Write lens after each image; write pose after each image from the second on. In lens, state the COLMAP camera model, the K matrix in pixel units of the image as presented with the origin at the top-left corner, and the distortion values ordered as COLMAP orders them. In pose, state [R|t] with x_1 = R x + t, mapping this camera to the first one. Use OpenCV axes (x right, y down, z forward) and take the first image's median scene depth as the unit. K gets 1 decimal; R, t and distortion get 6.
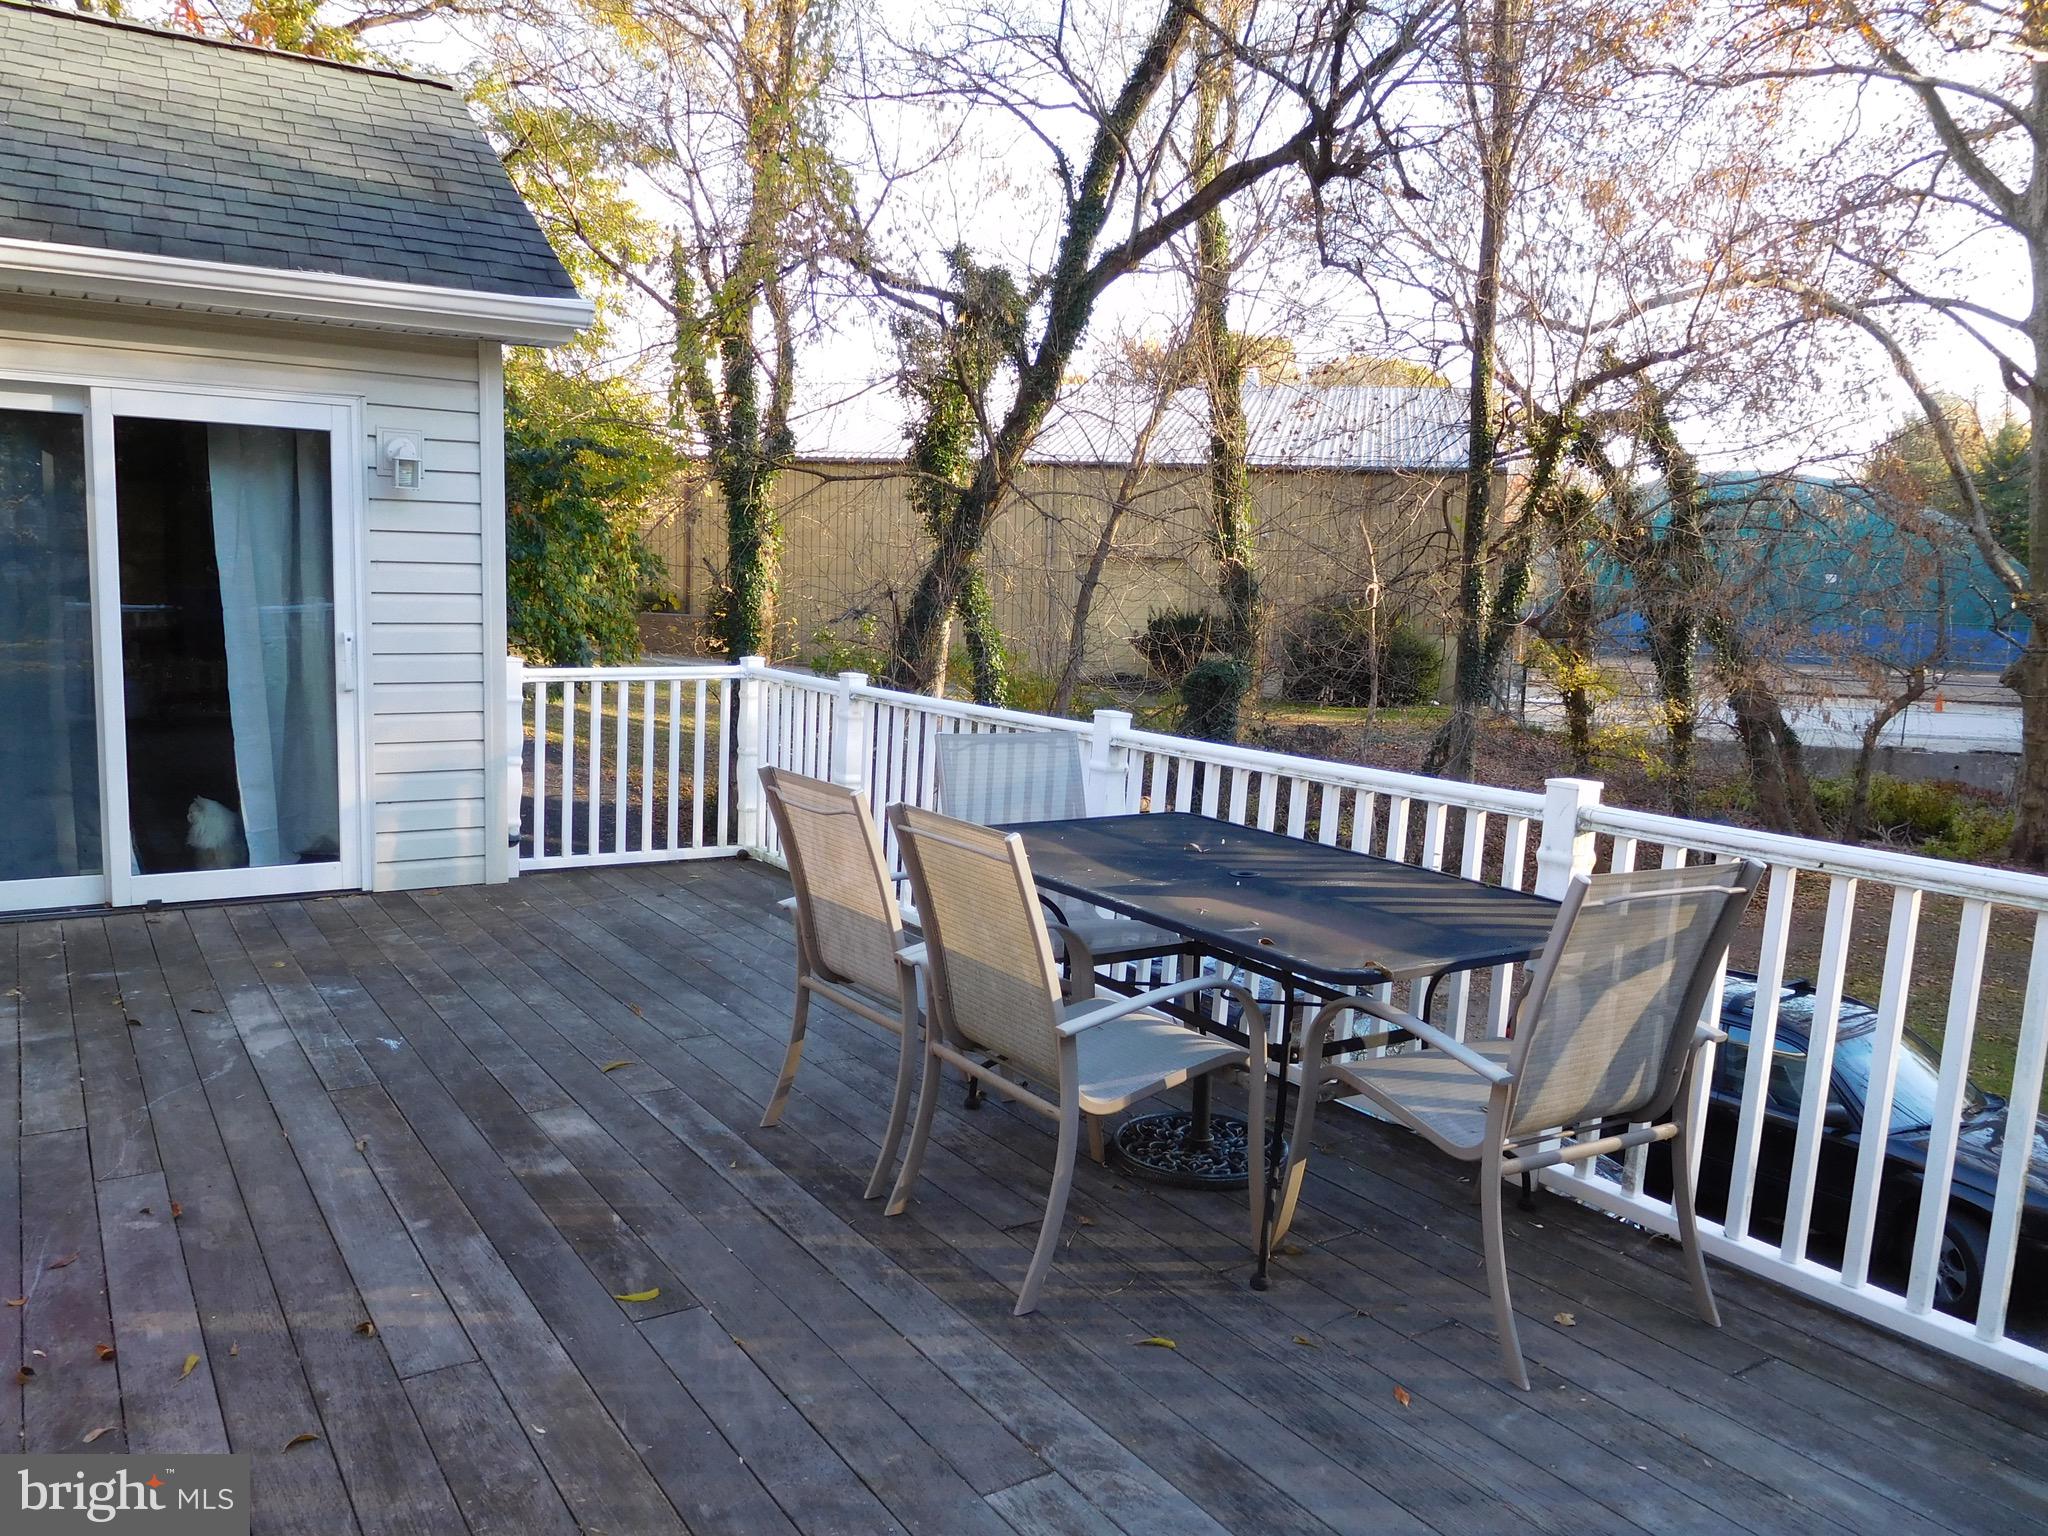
lens RADIAL K [[1520.0, 0, 1019.5], [0, 1520.0, 771.6], [0, 0, 1]] dist [-0.011063, -0.009082]
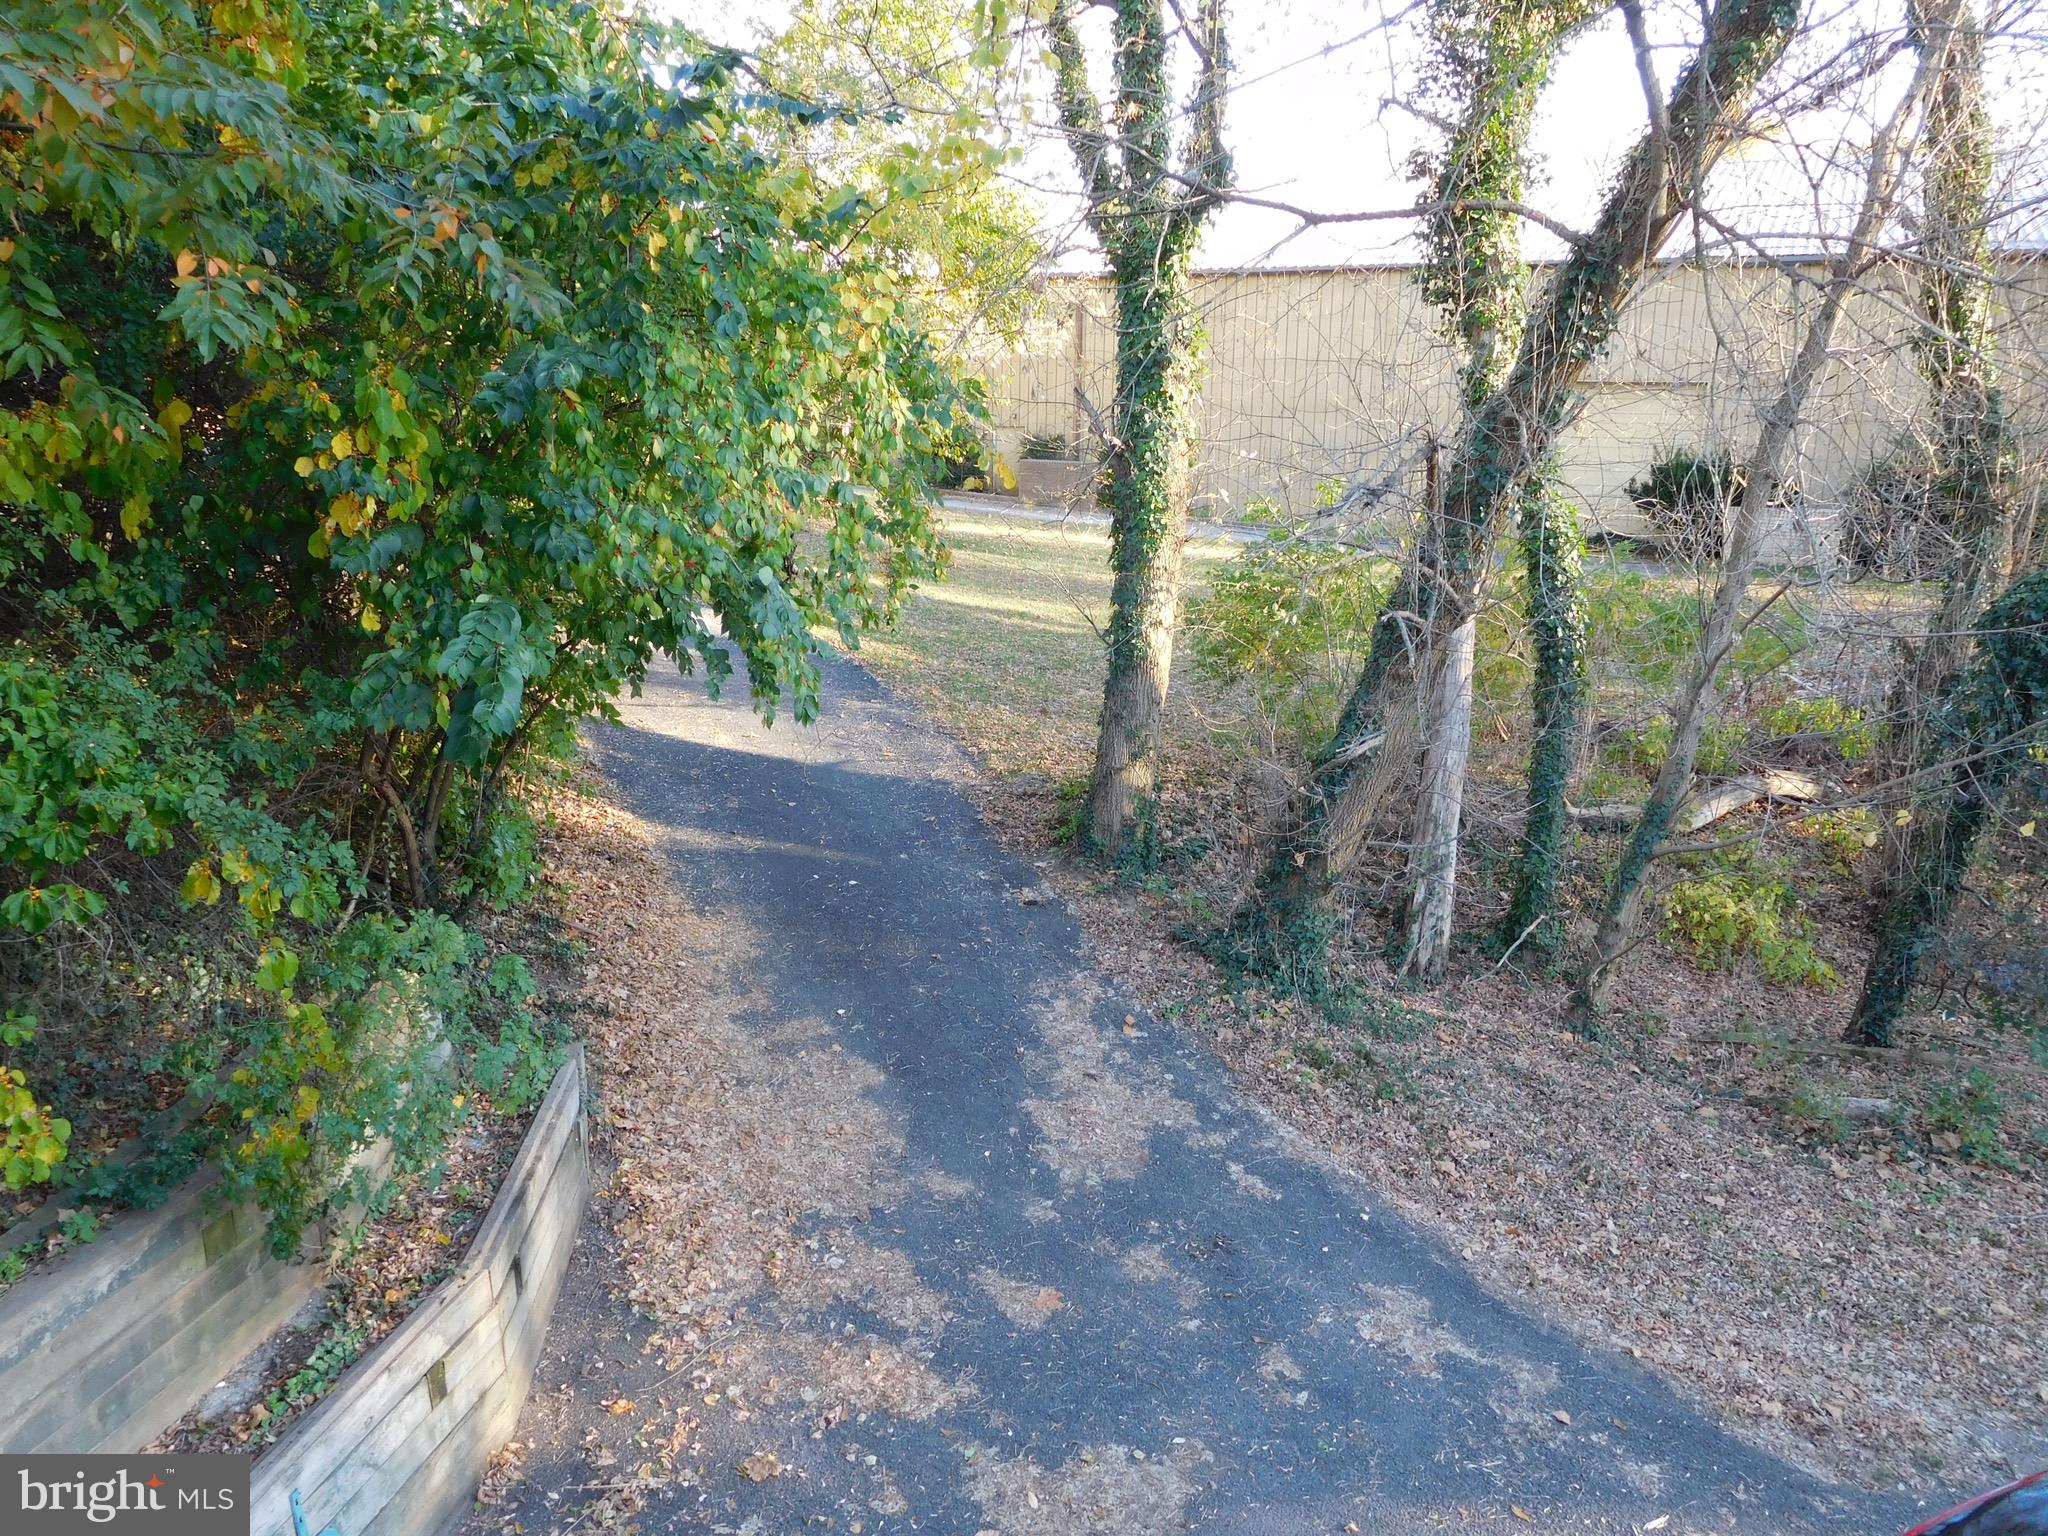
lens RADIAL K [[1520.0, 0, 1019.2], [0, 1520.0, 771.2], [0, 0, 1]] dist [-0.011063, -0.009082]
pose [[0.966828, 0.040578, -0.252186, -0.088135], [-0.014420, 0.994397, 0.104722, -0.064161], [0.255022, -0.097612, 0.961996, 0.491234]]
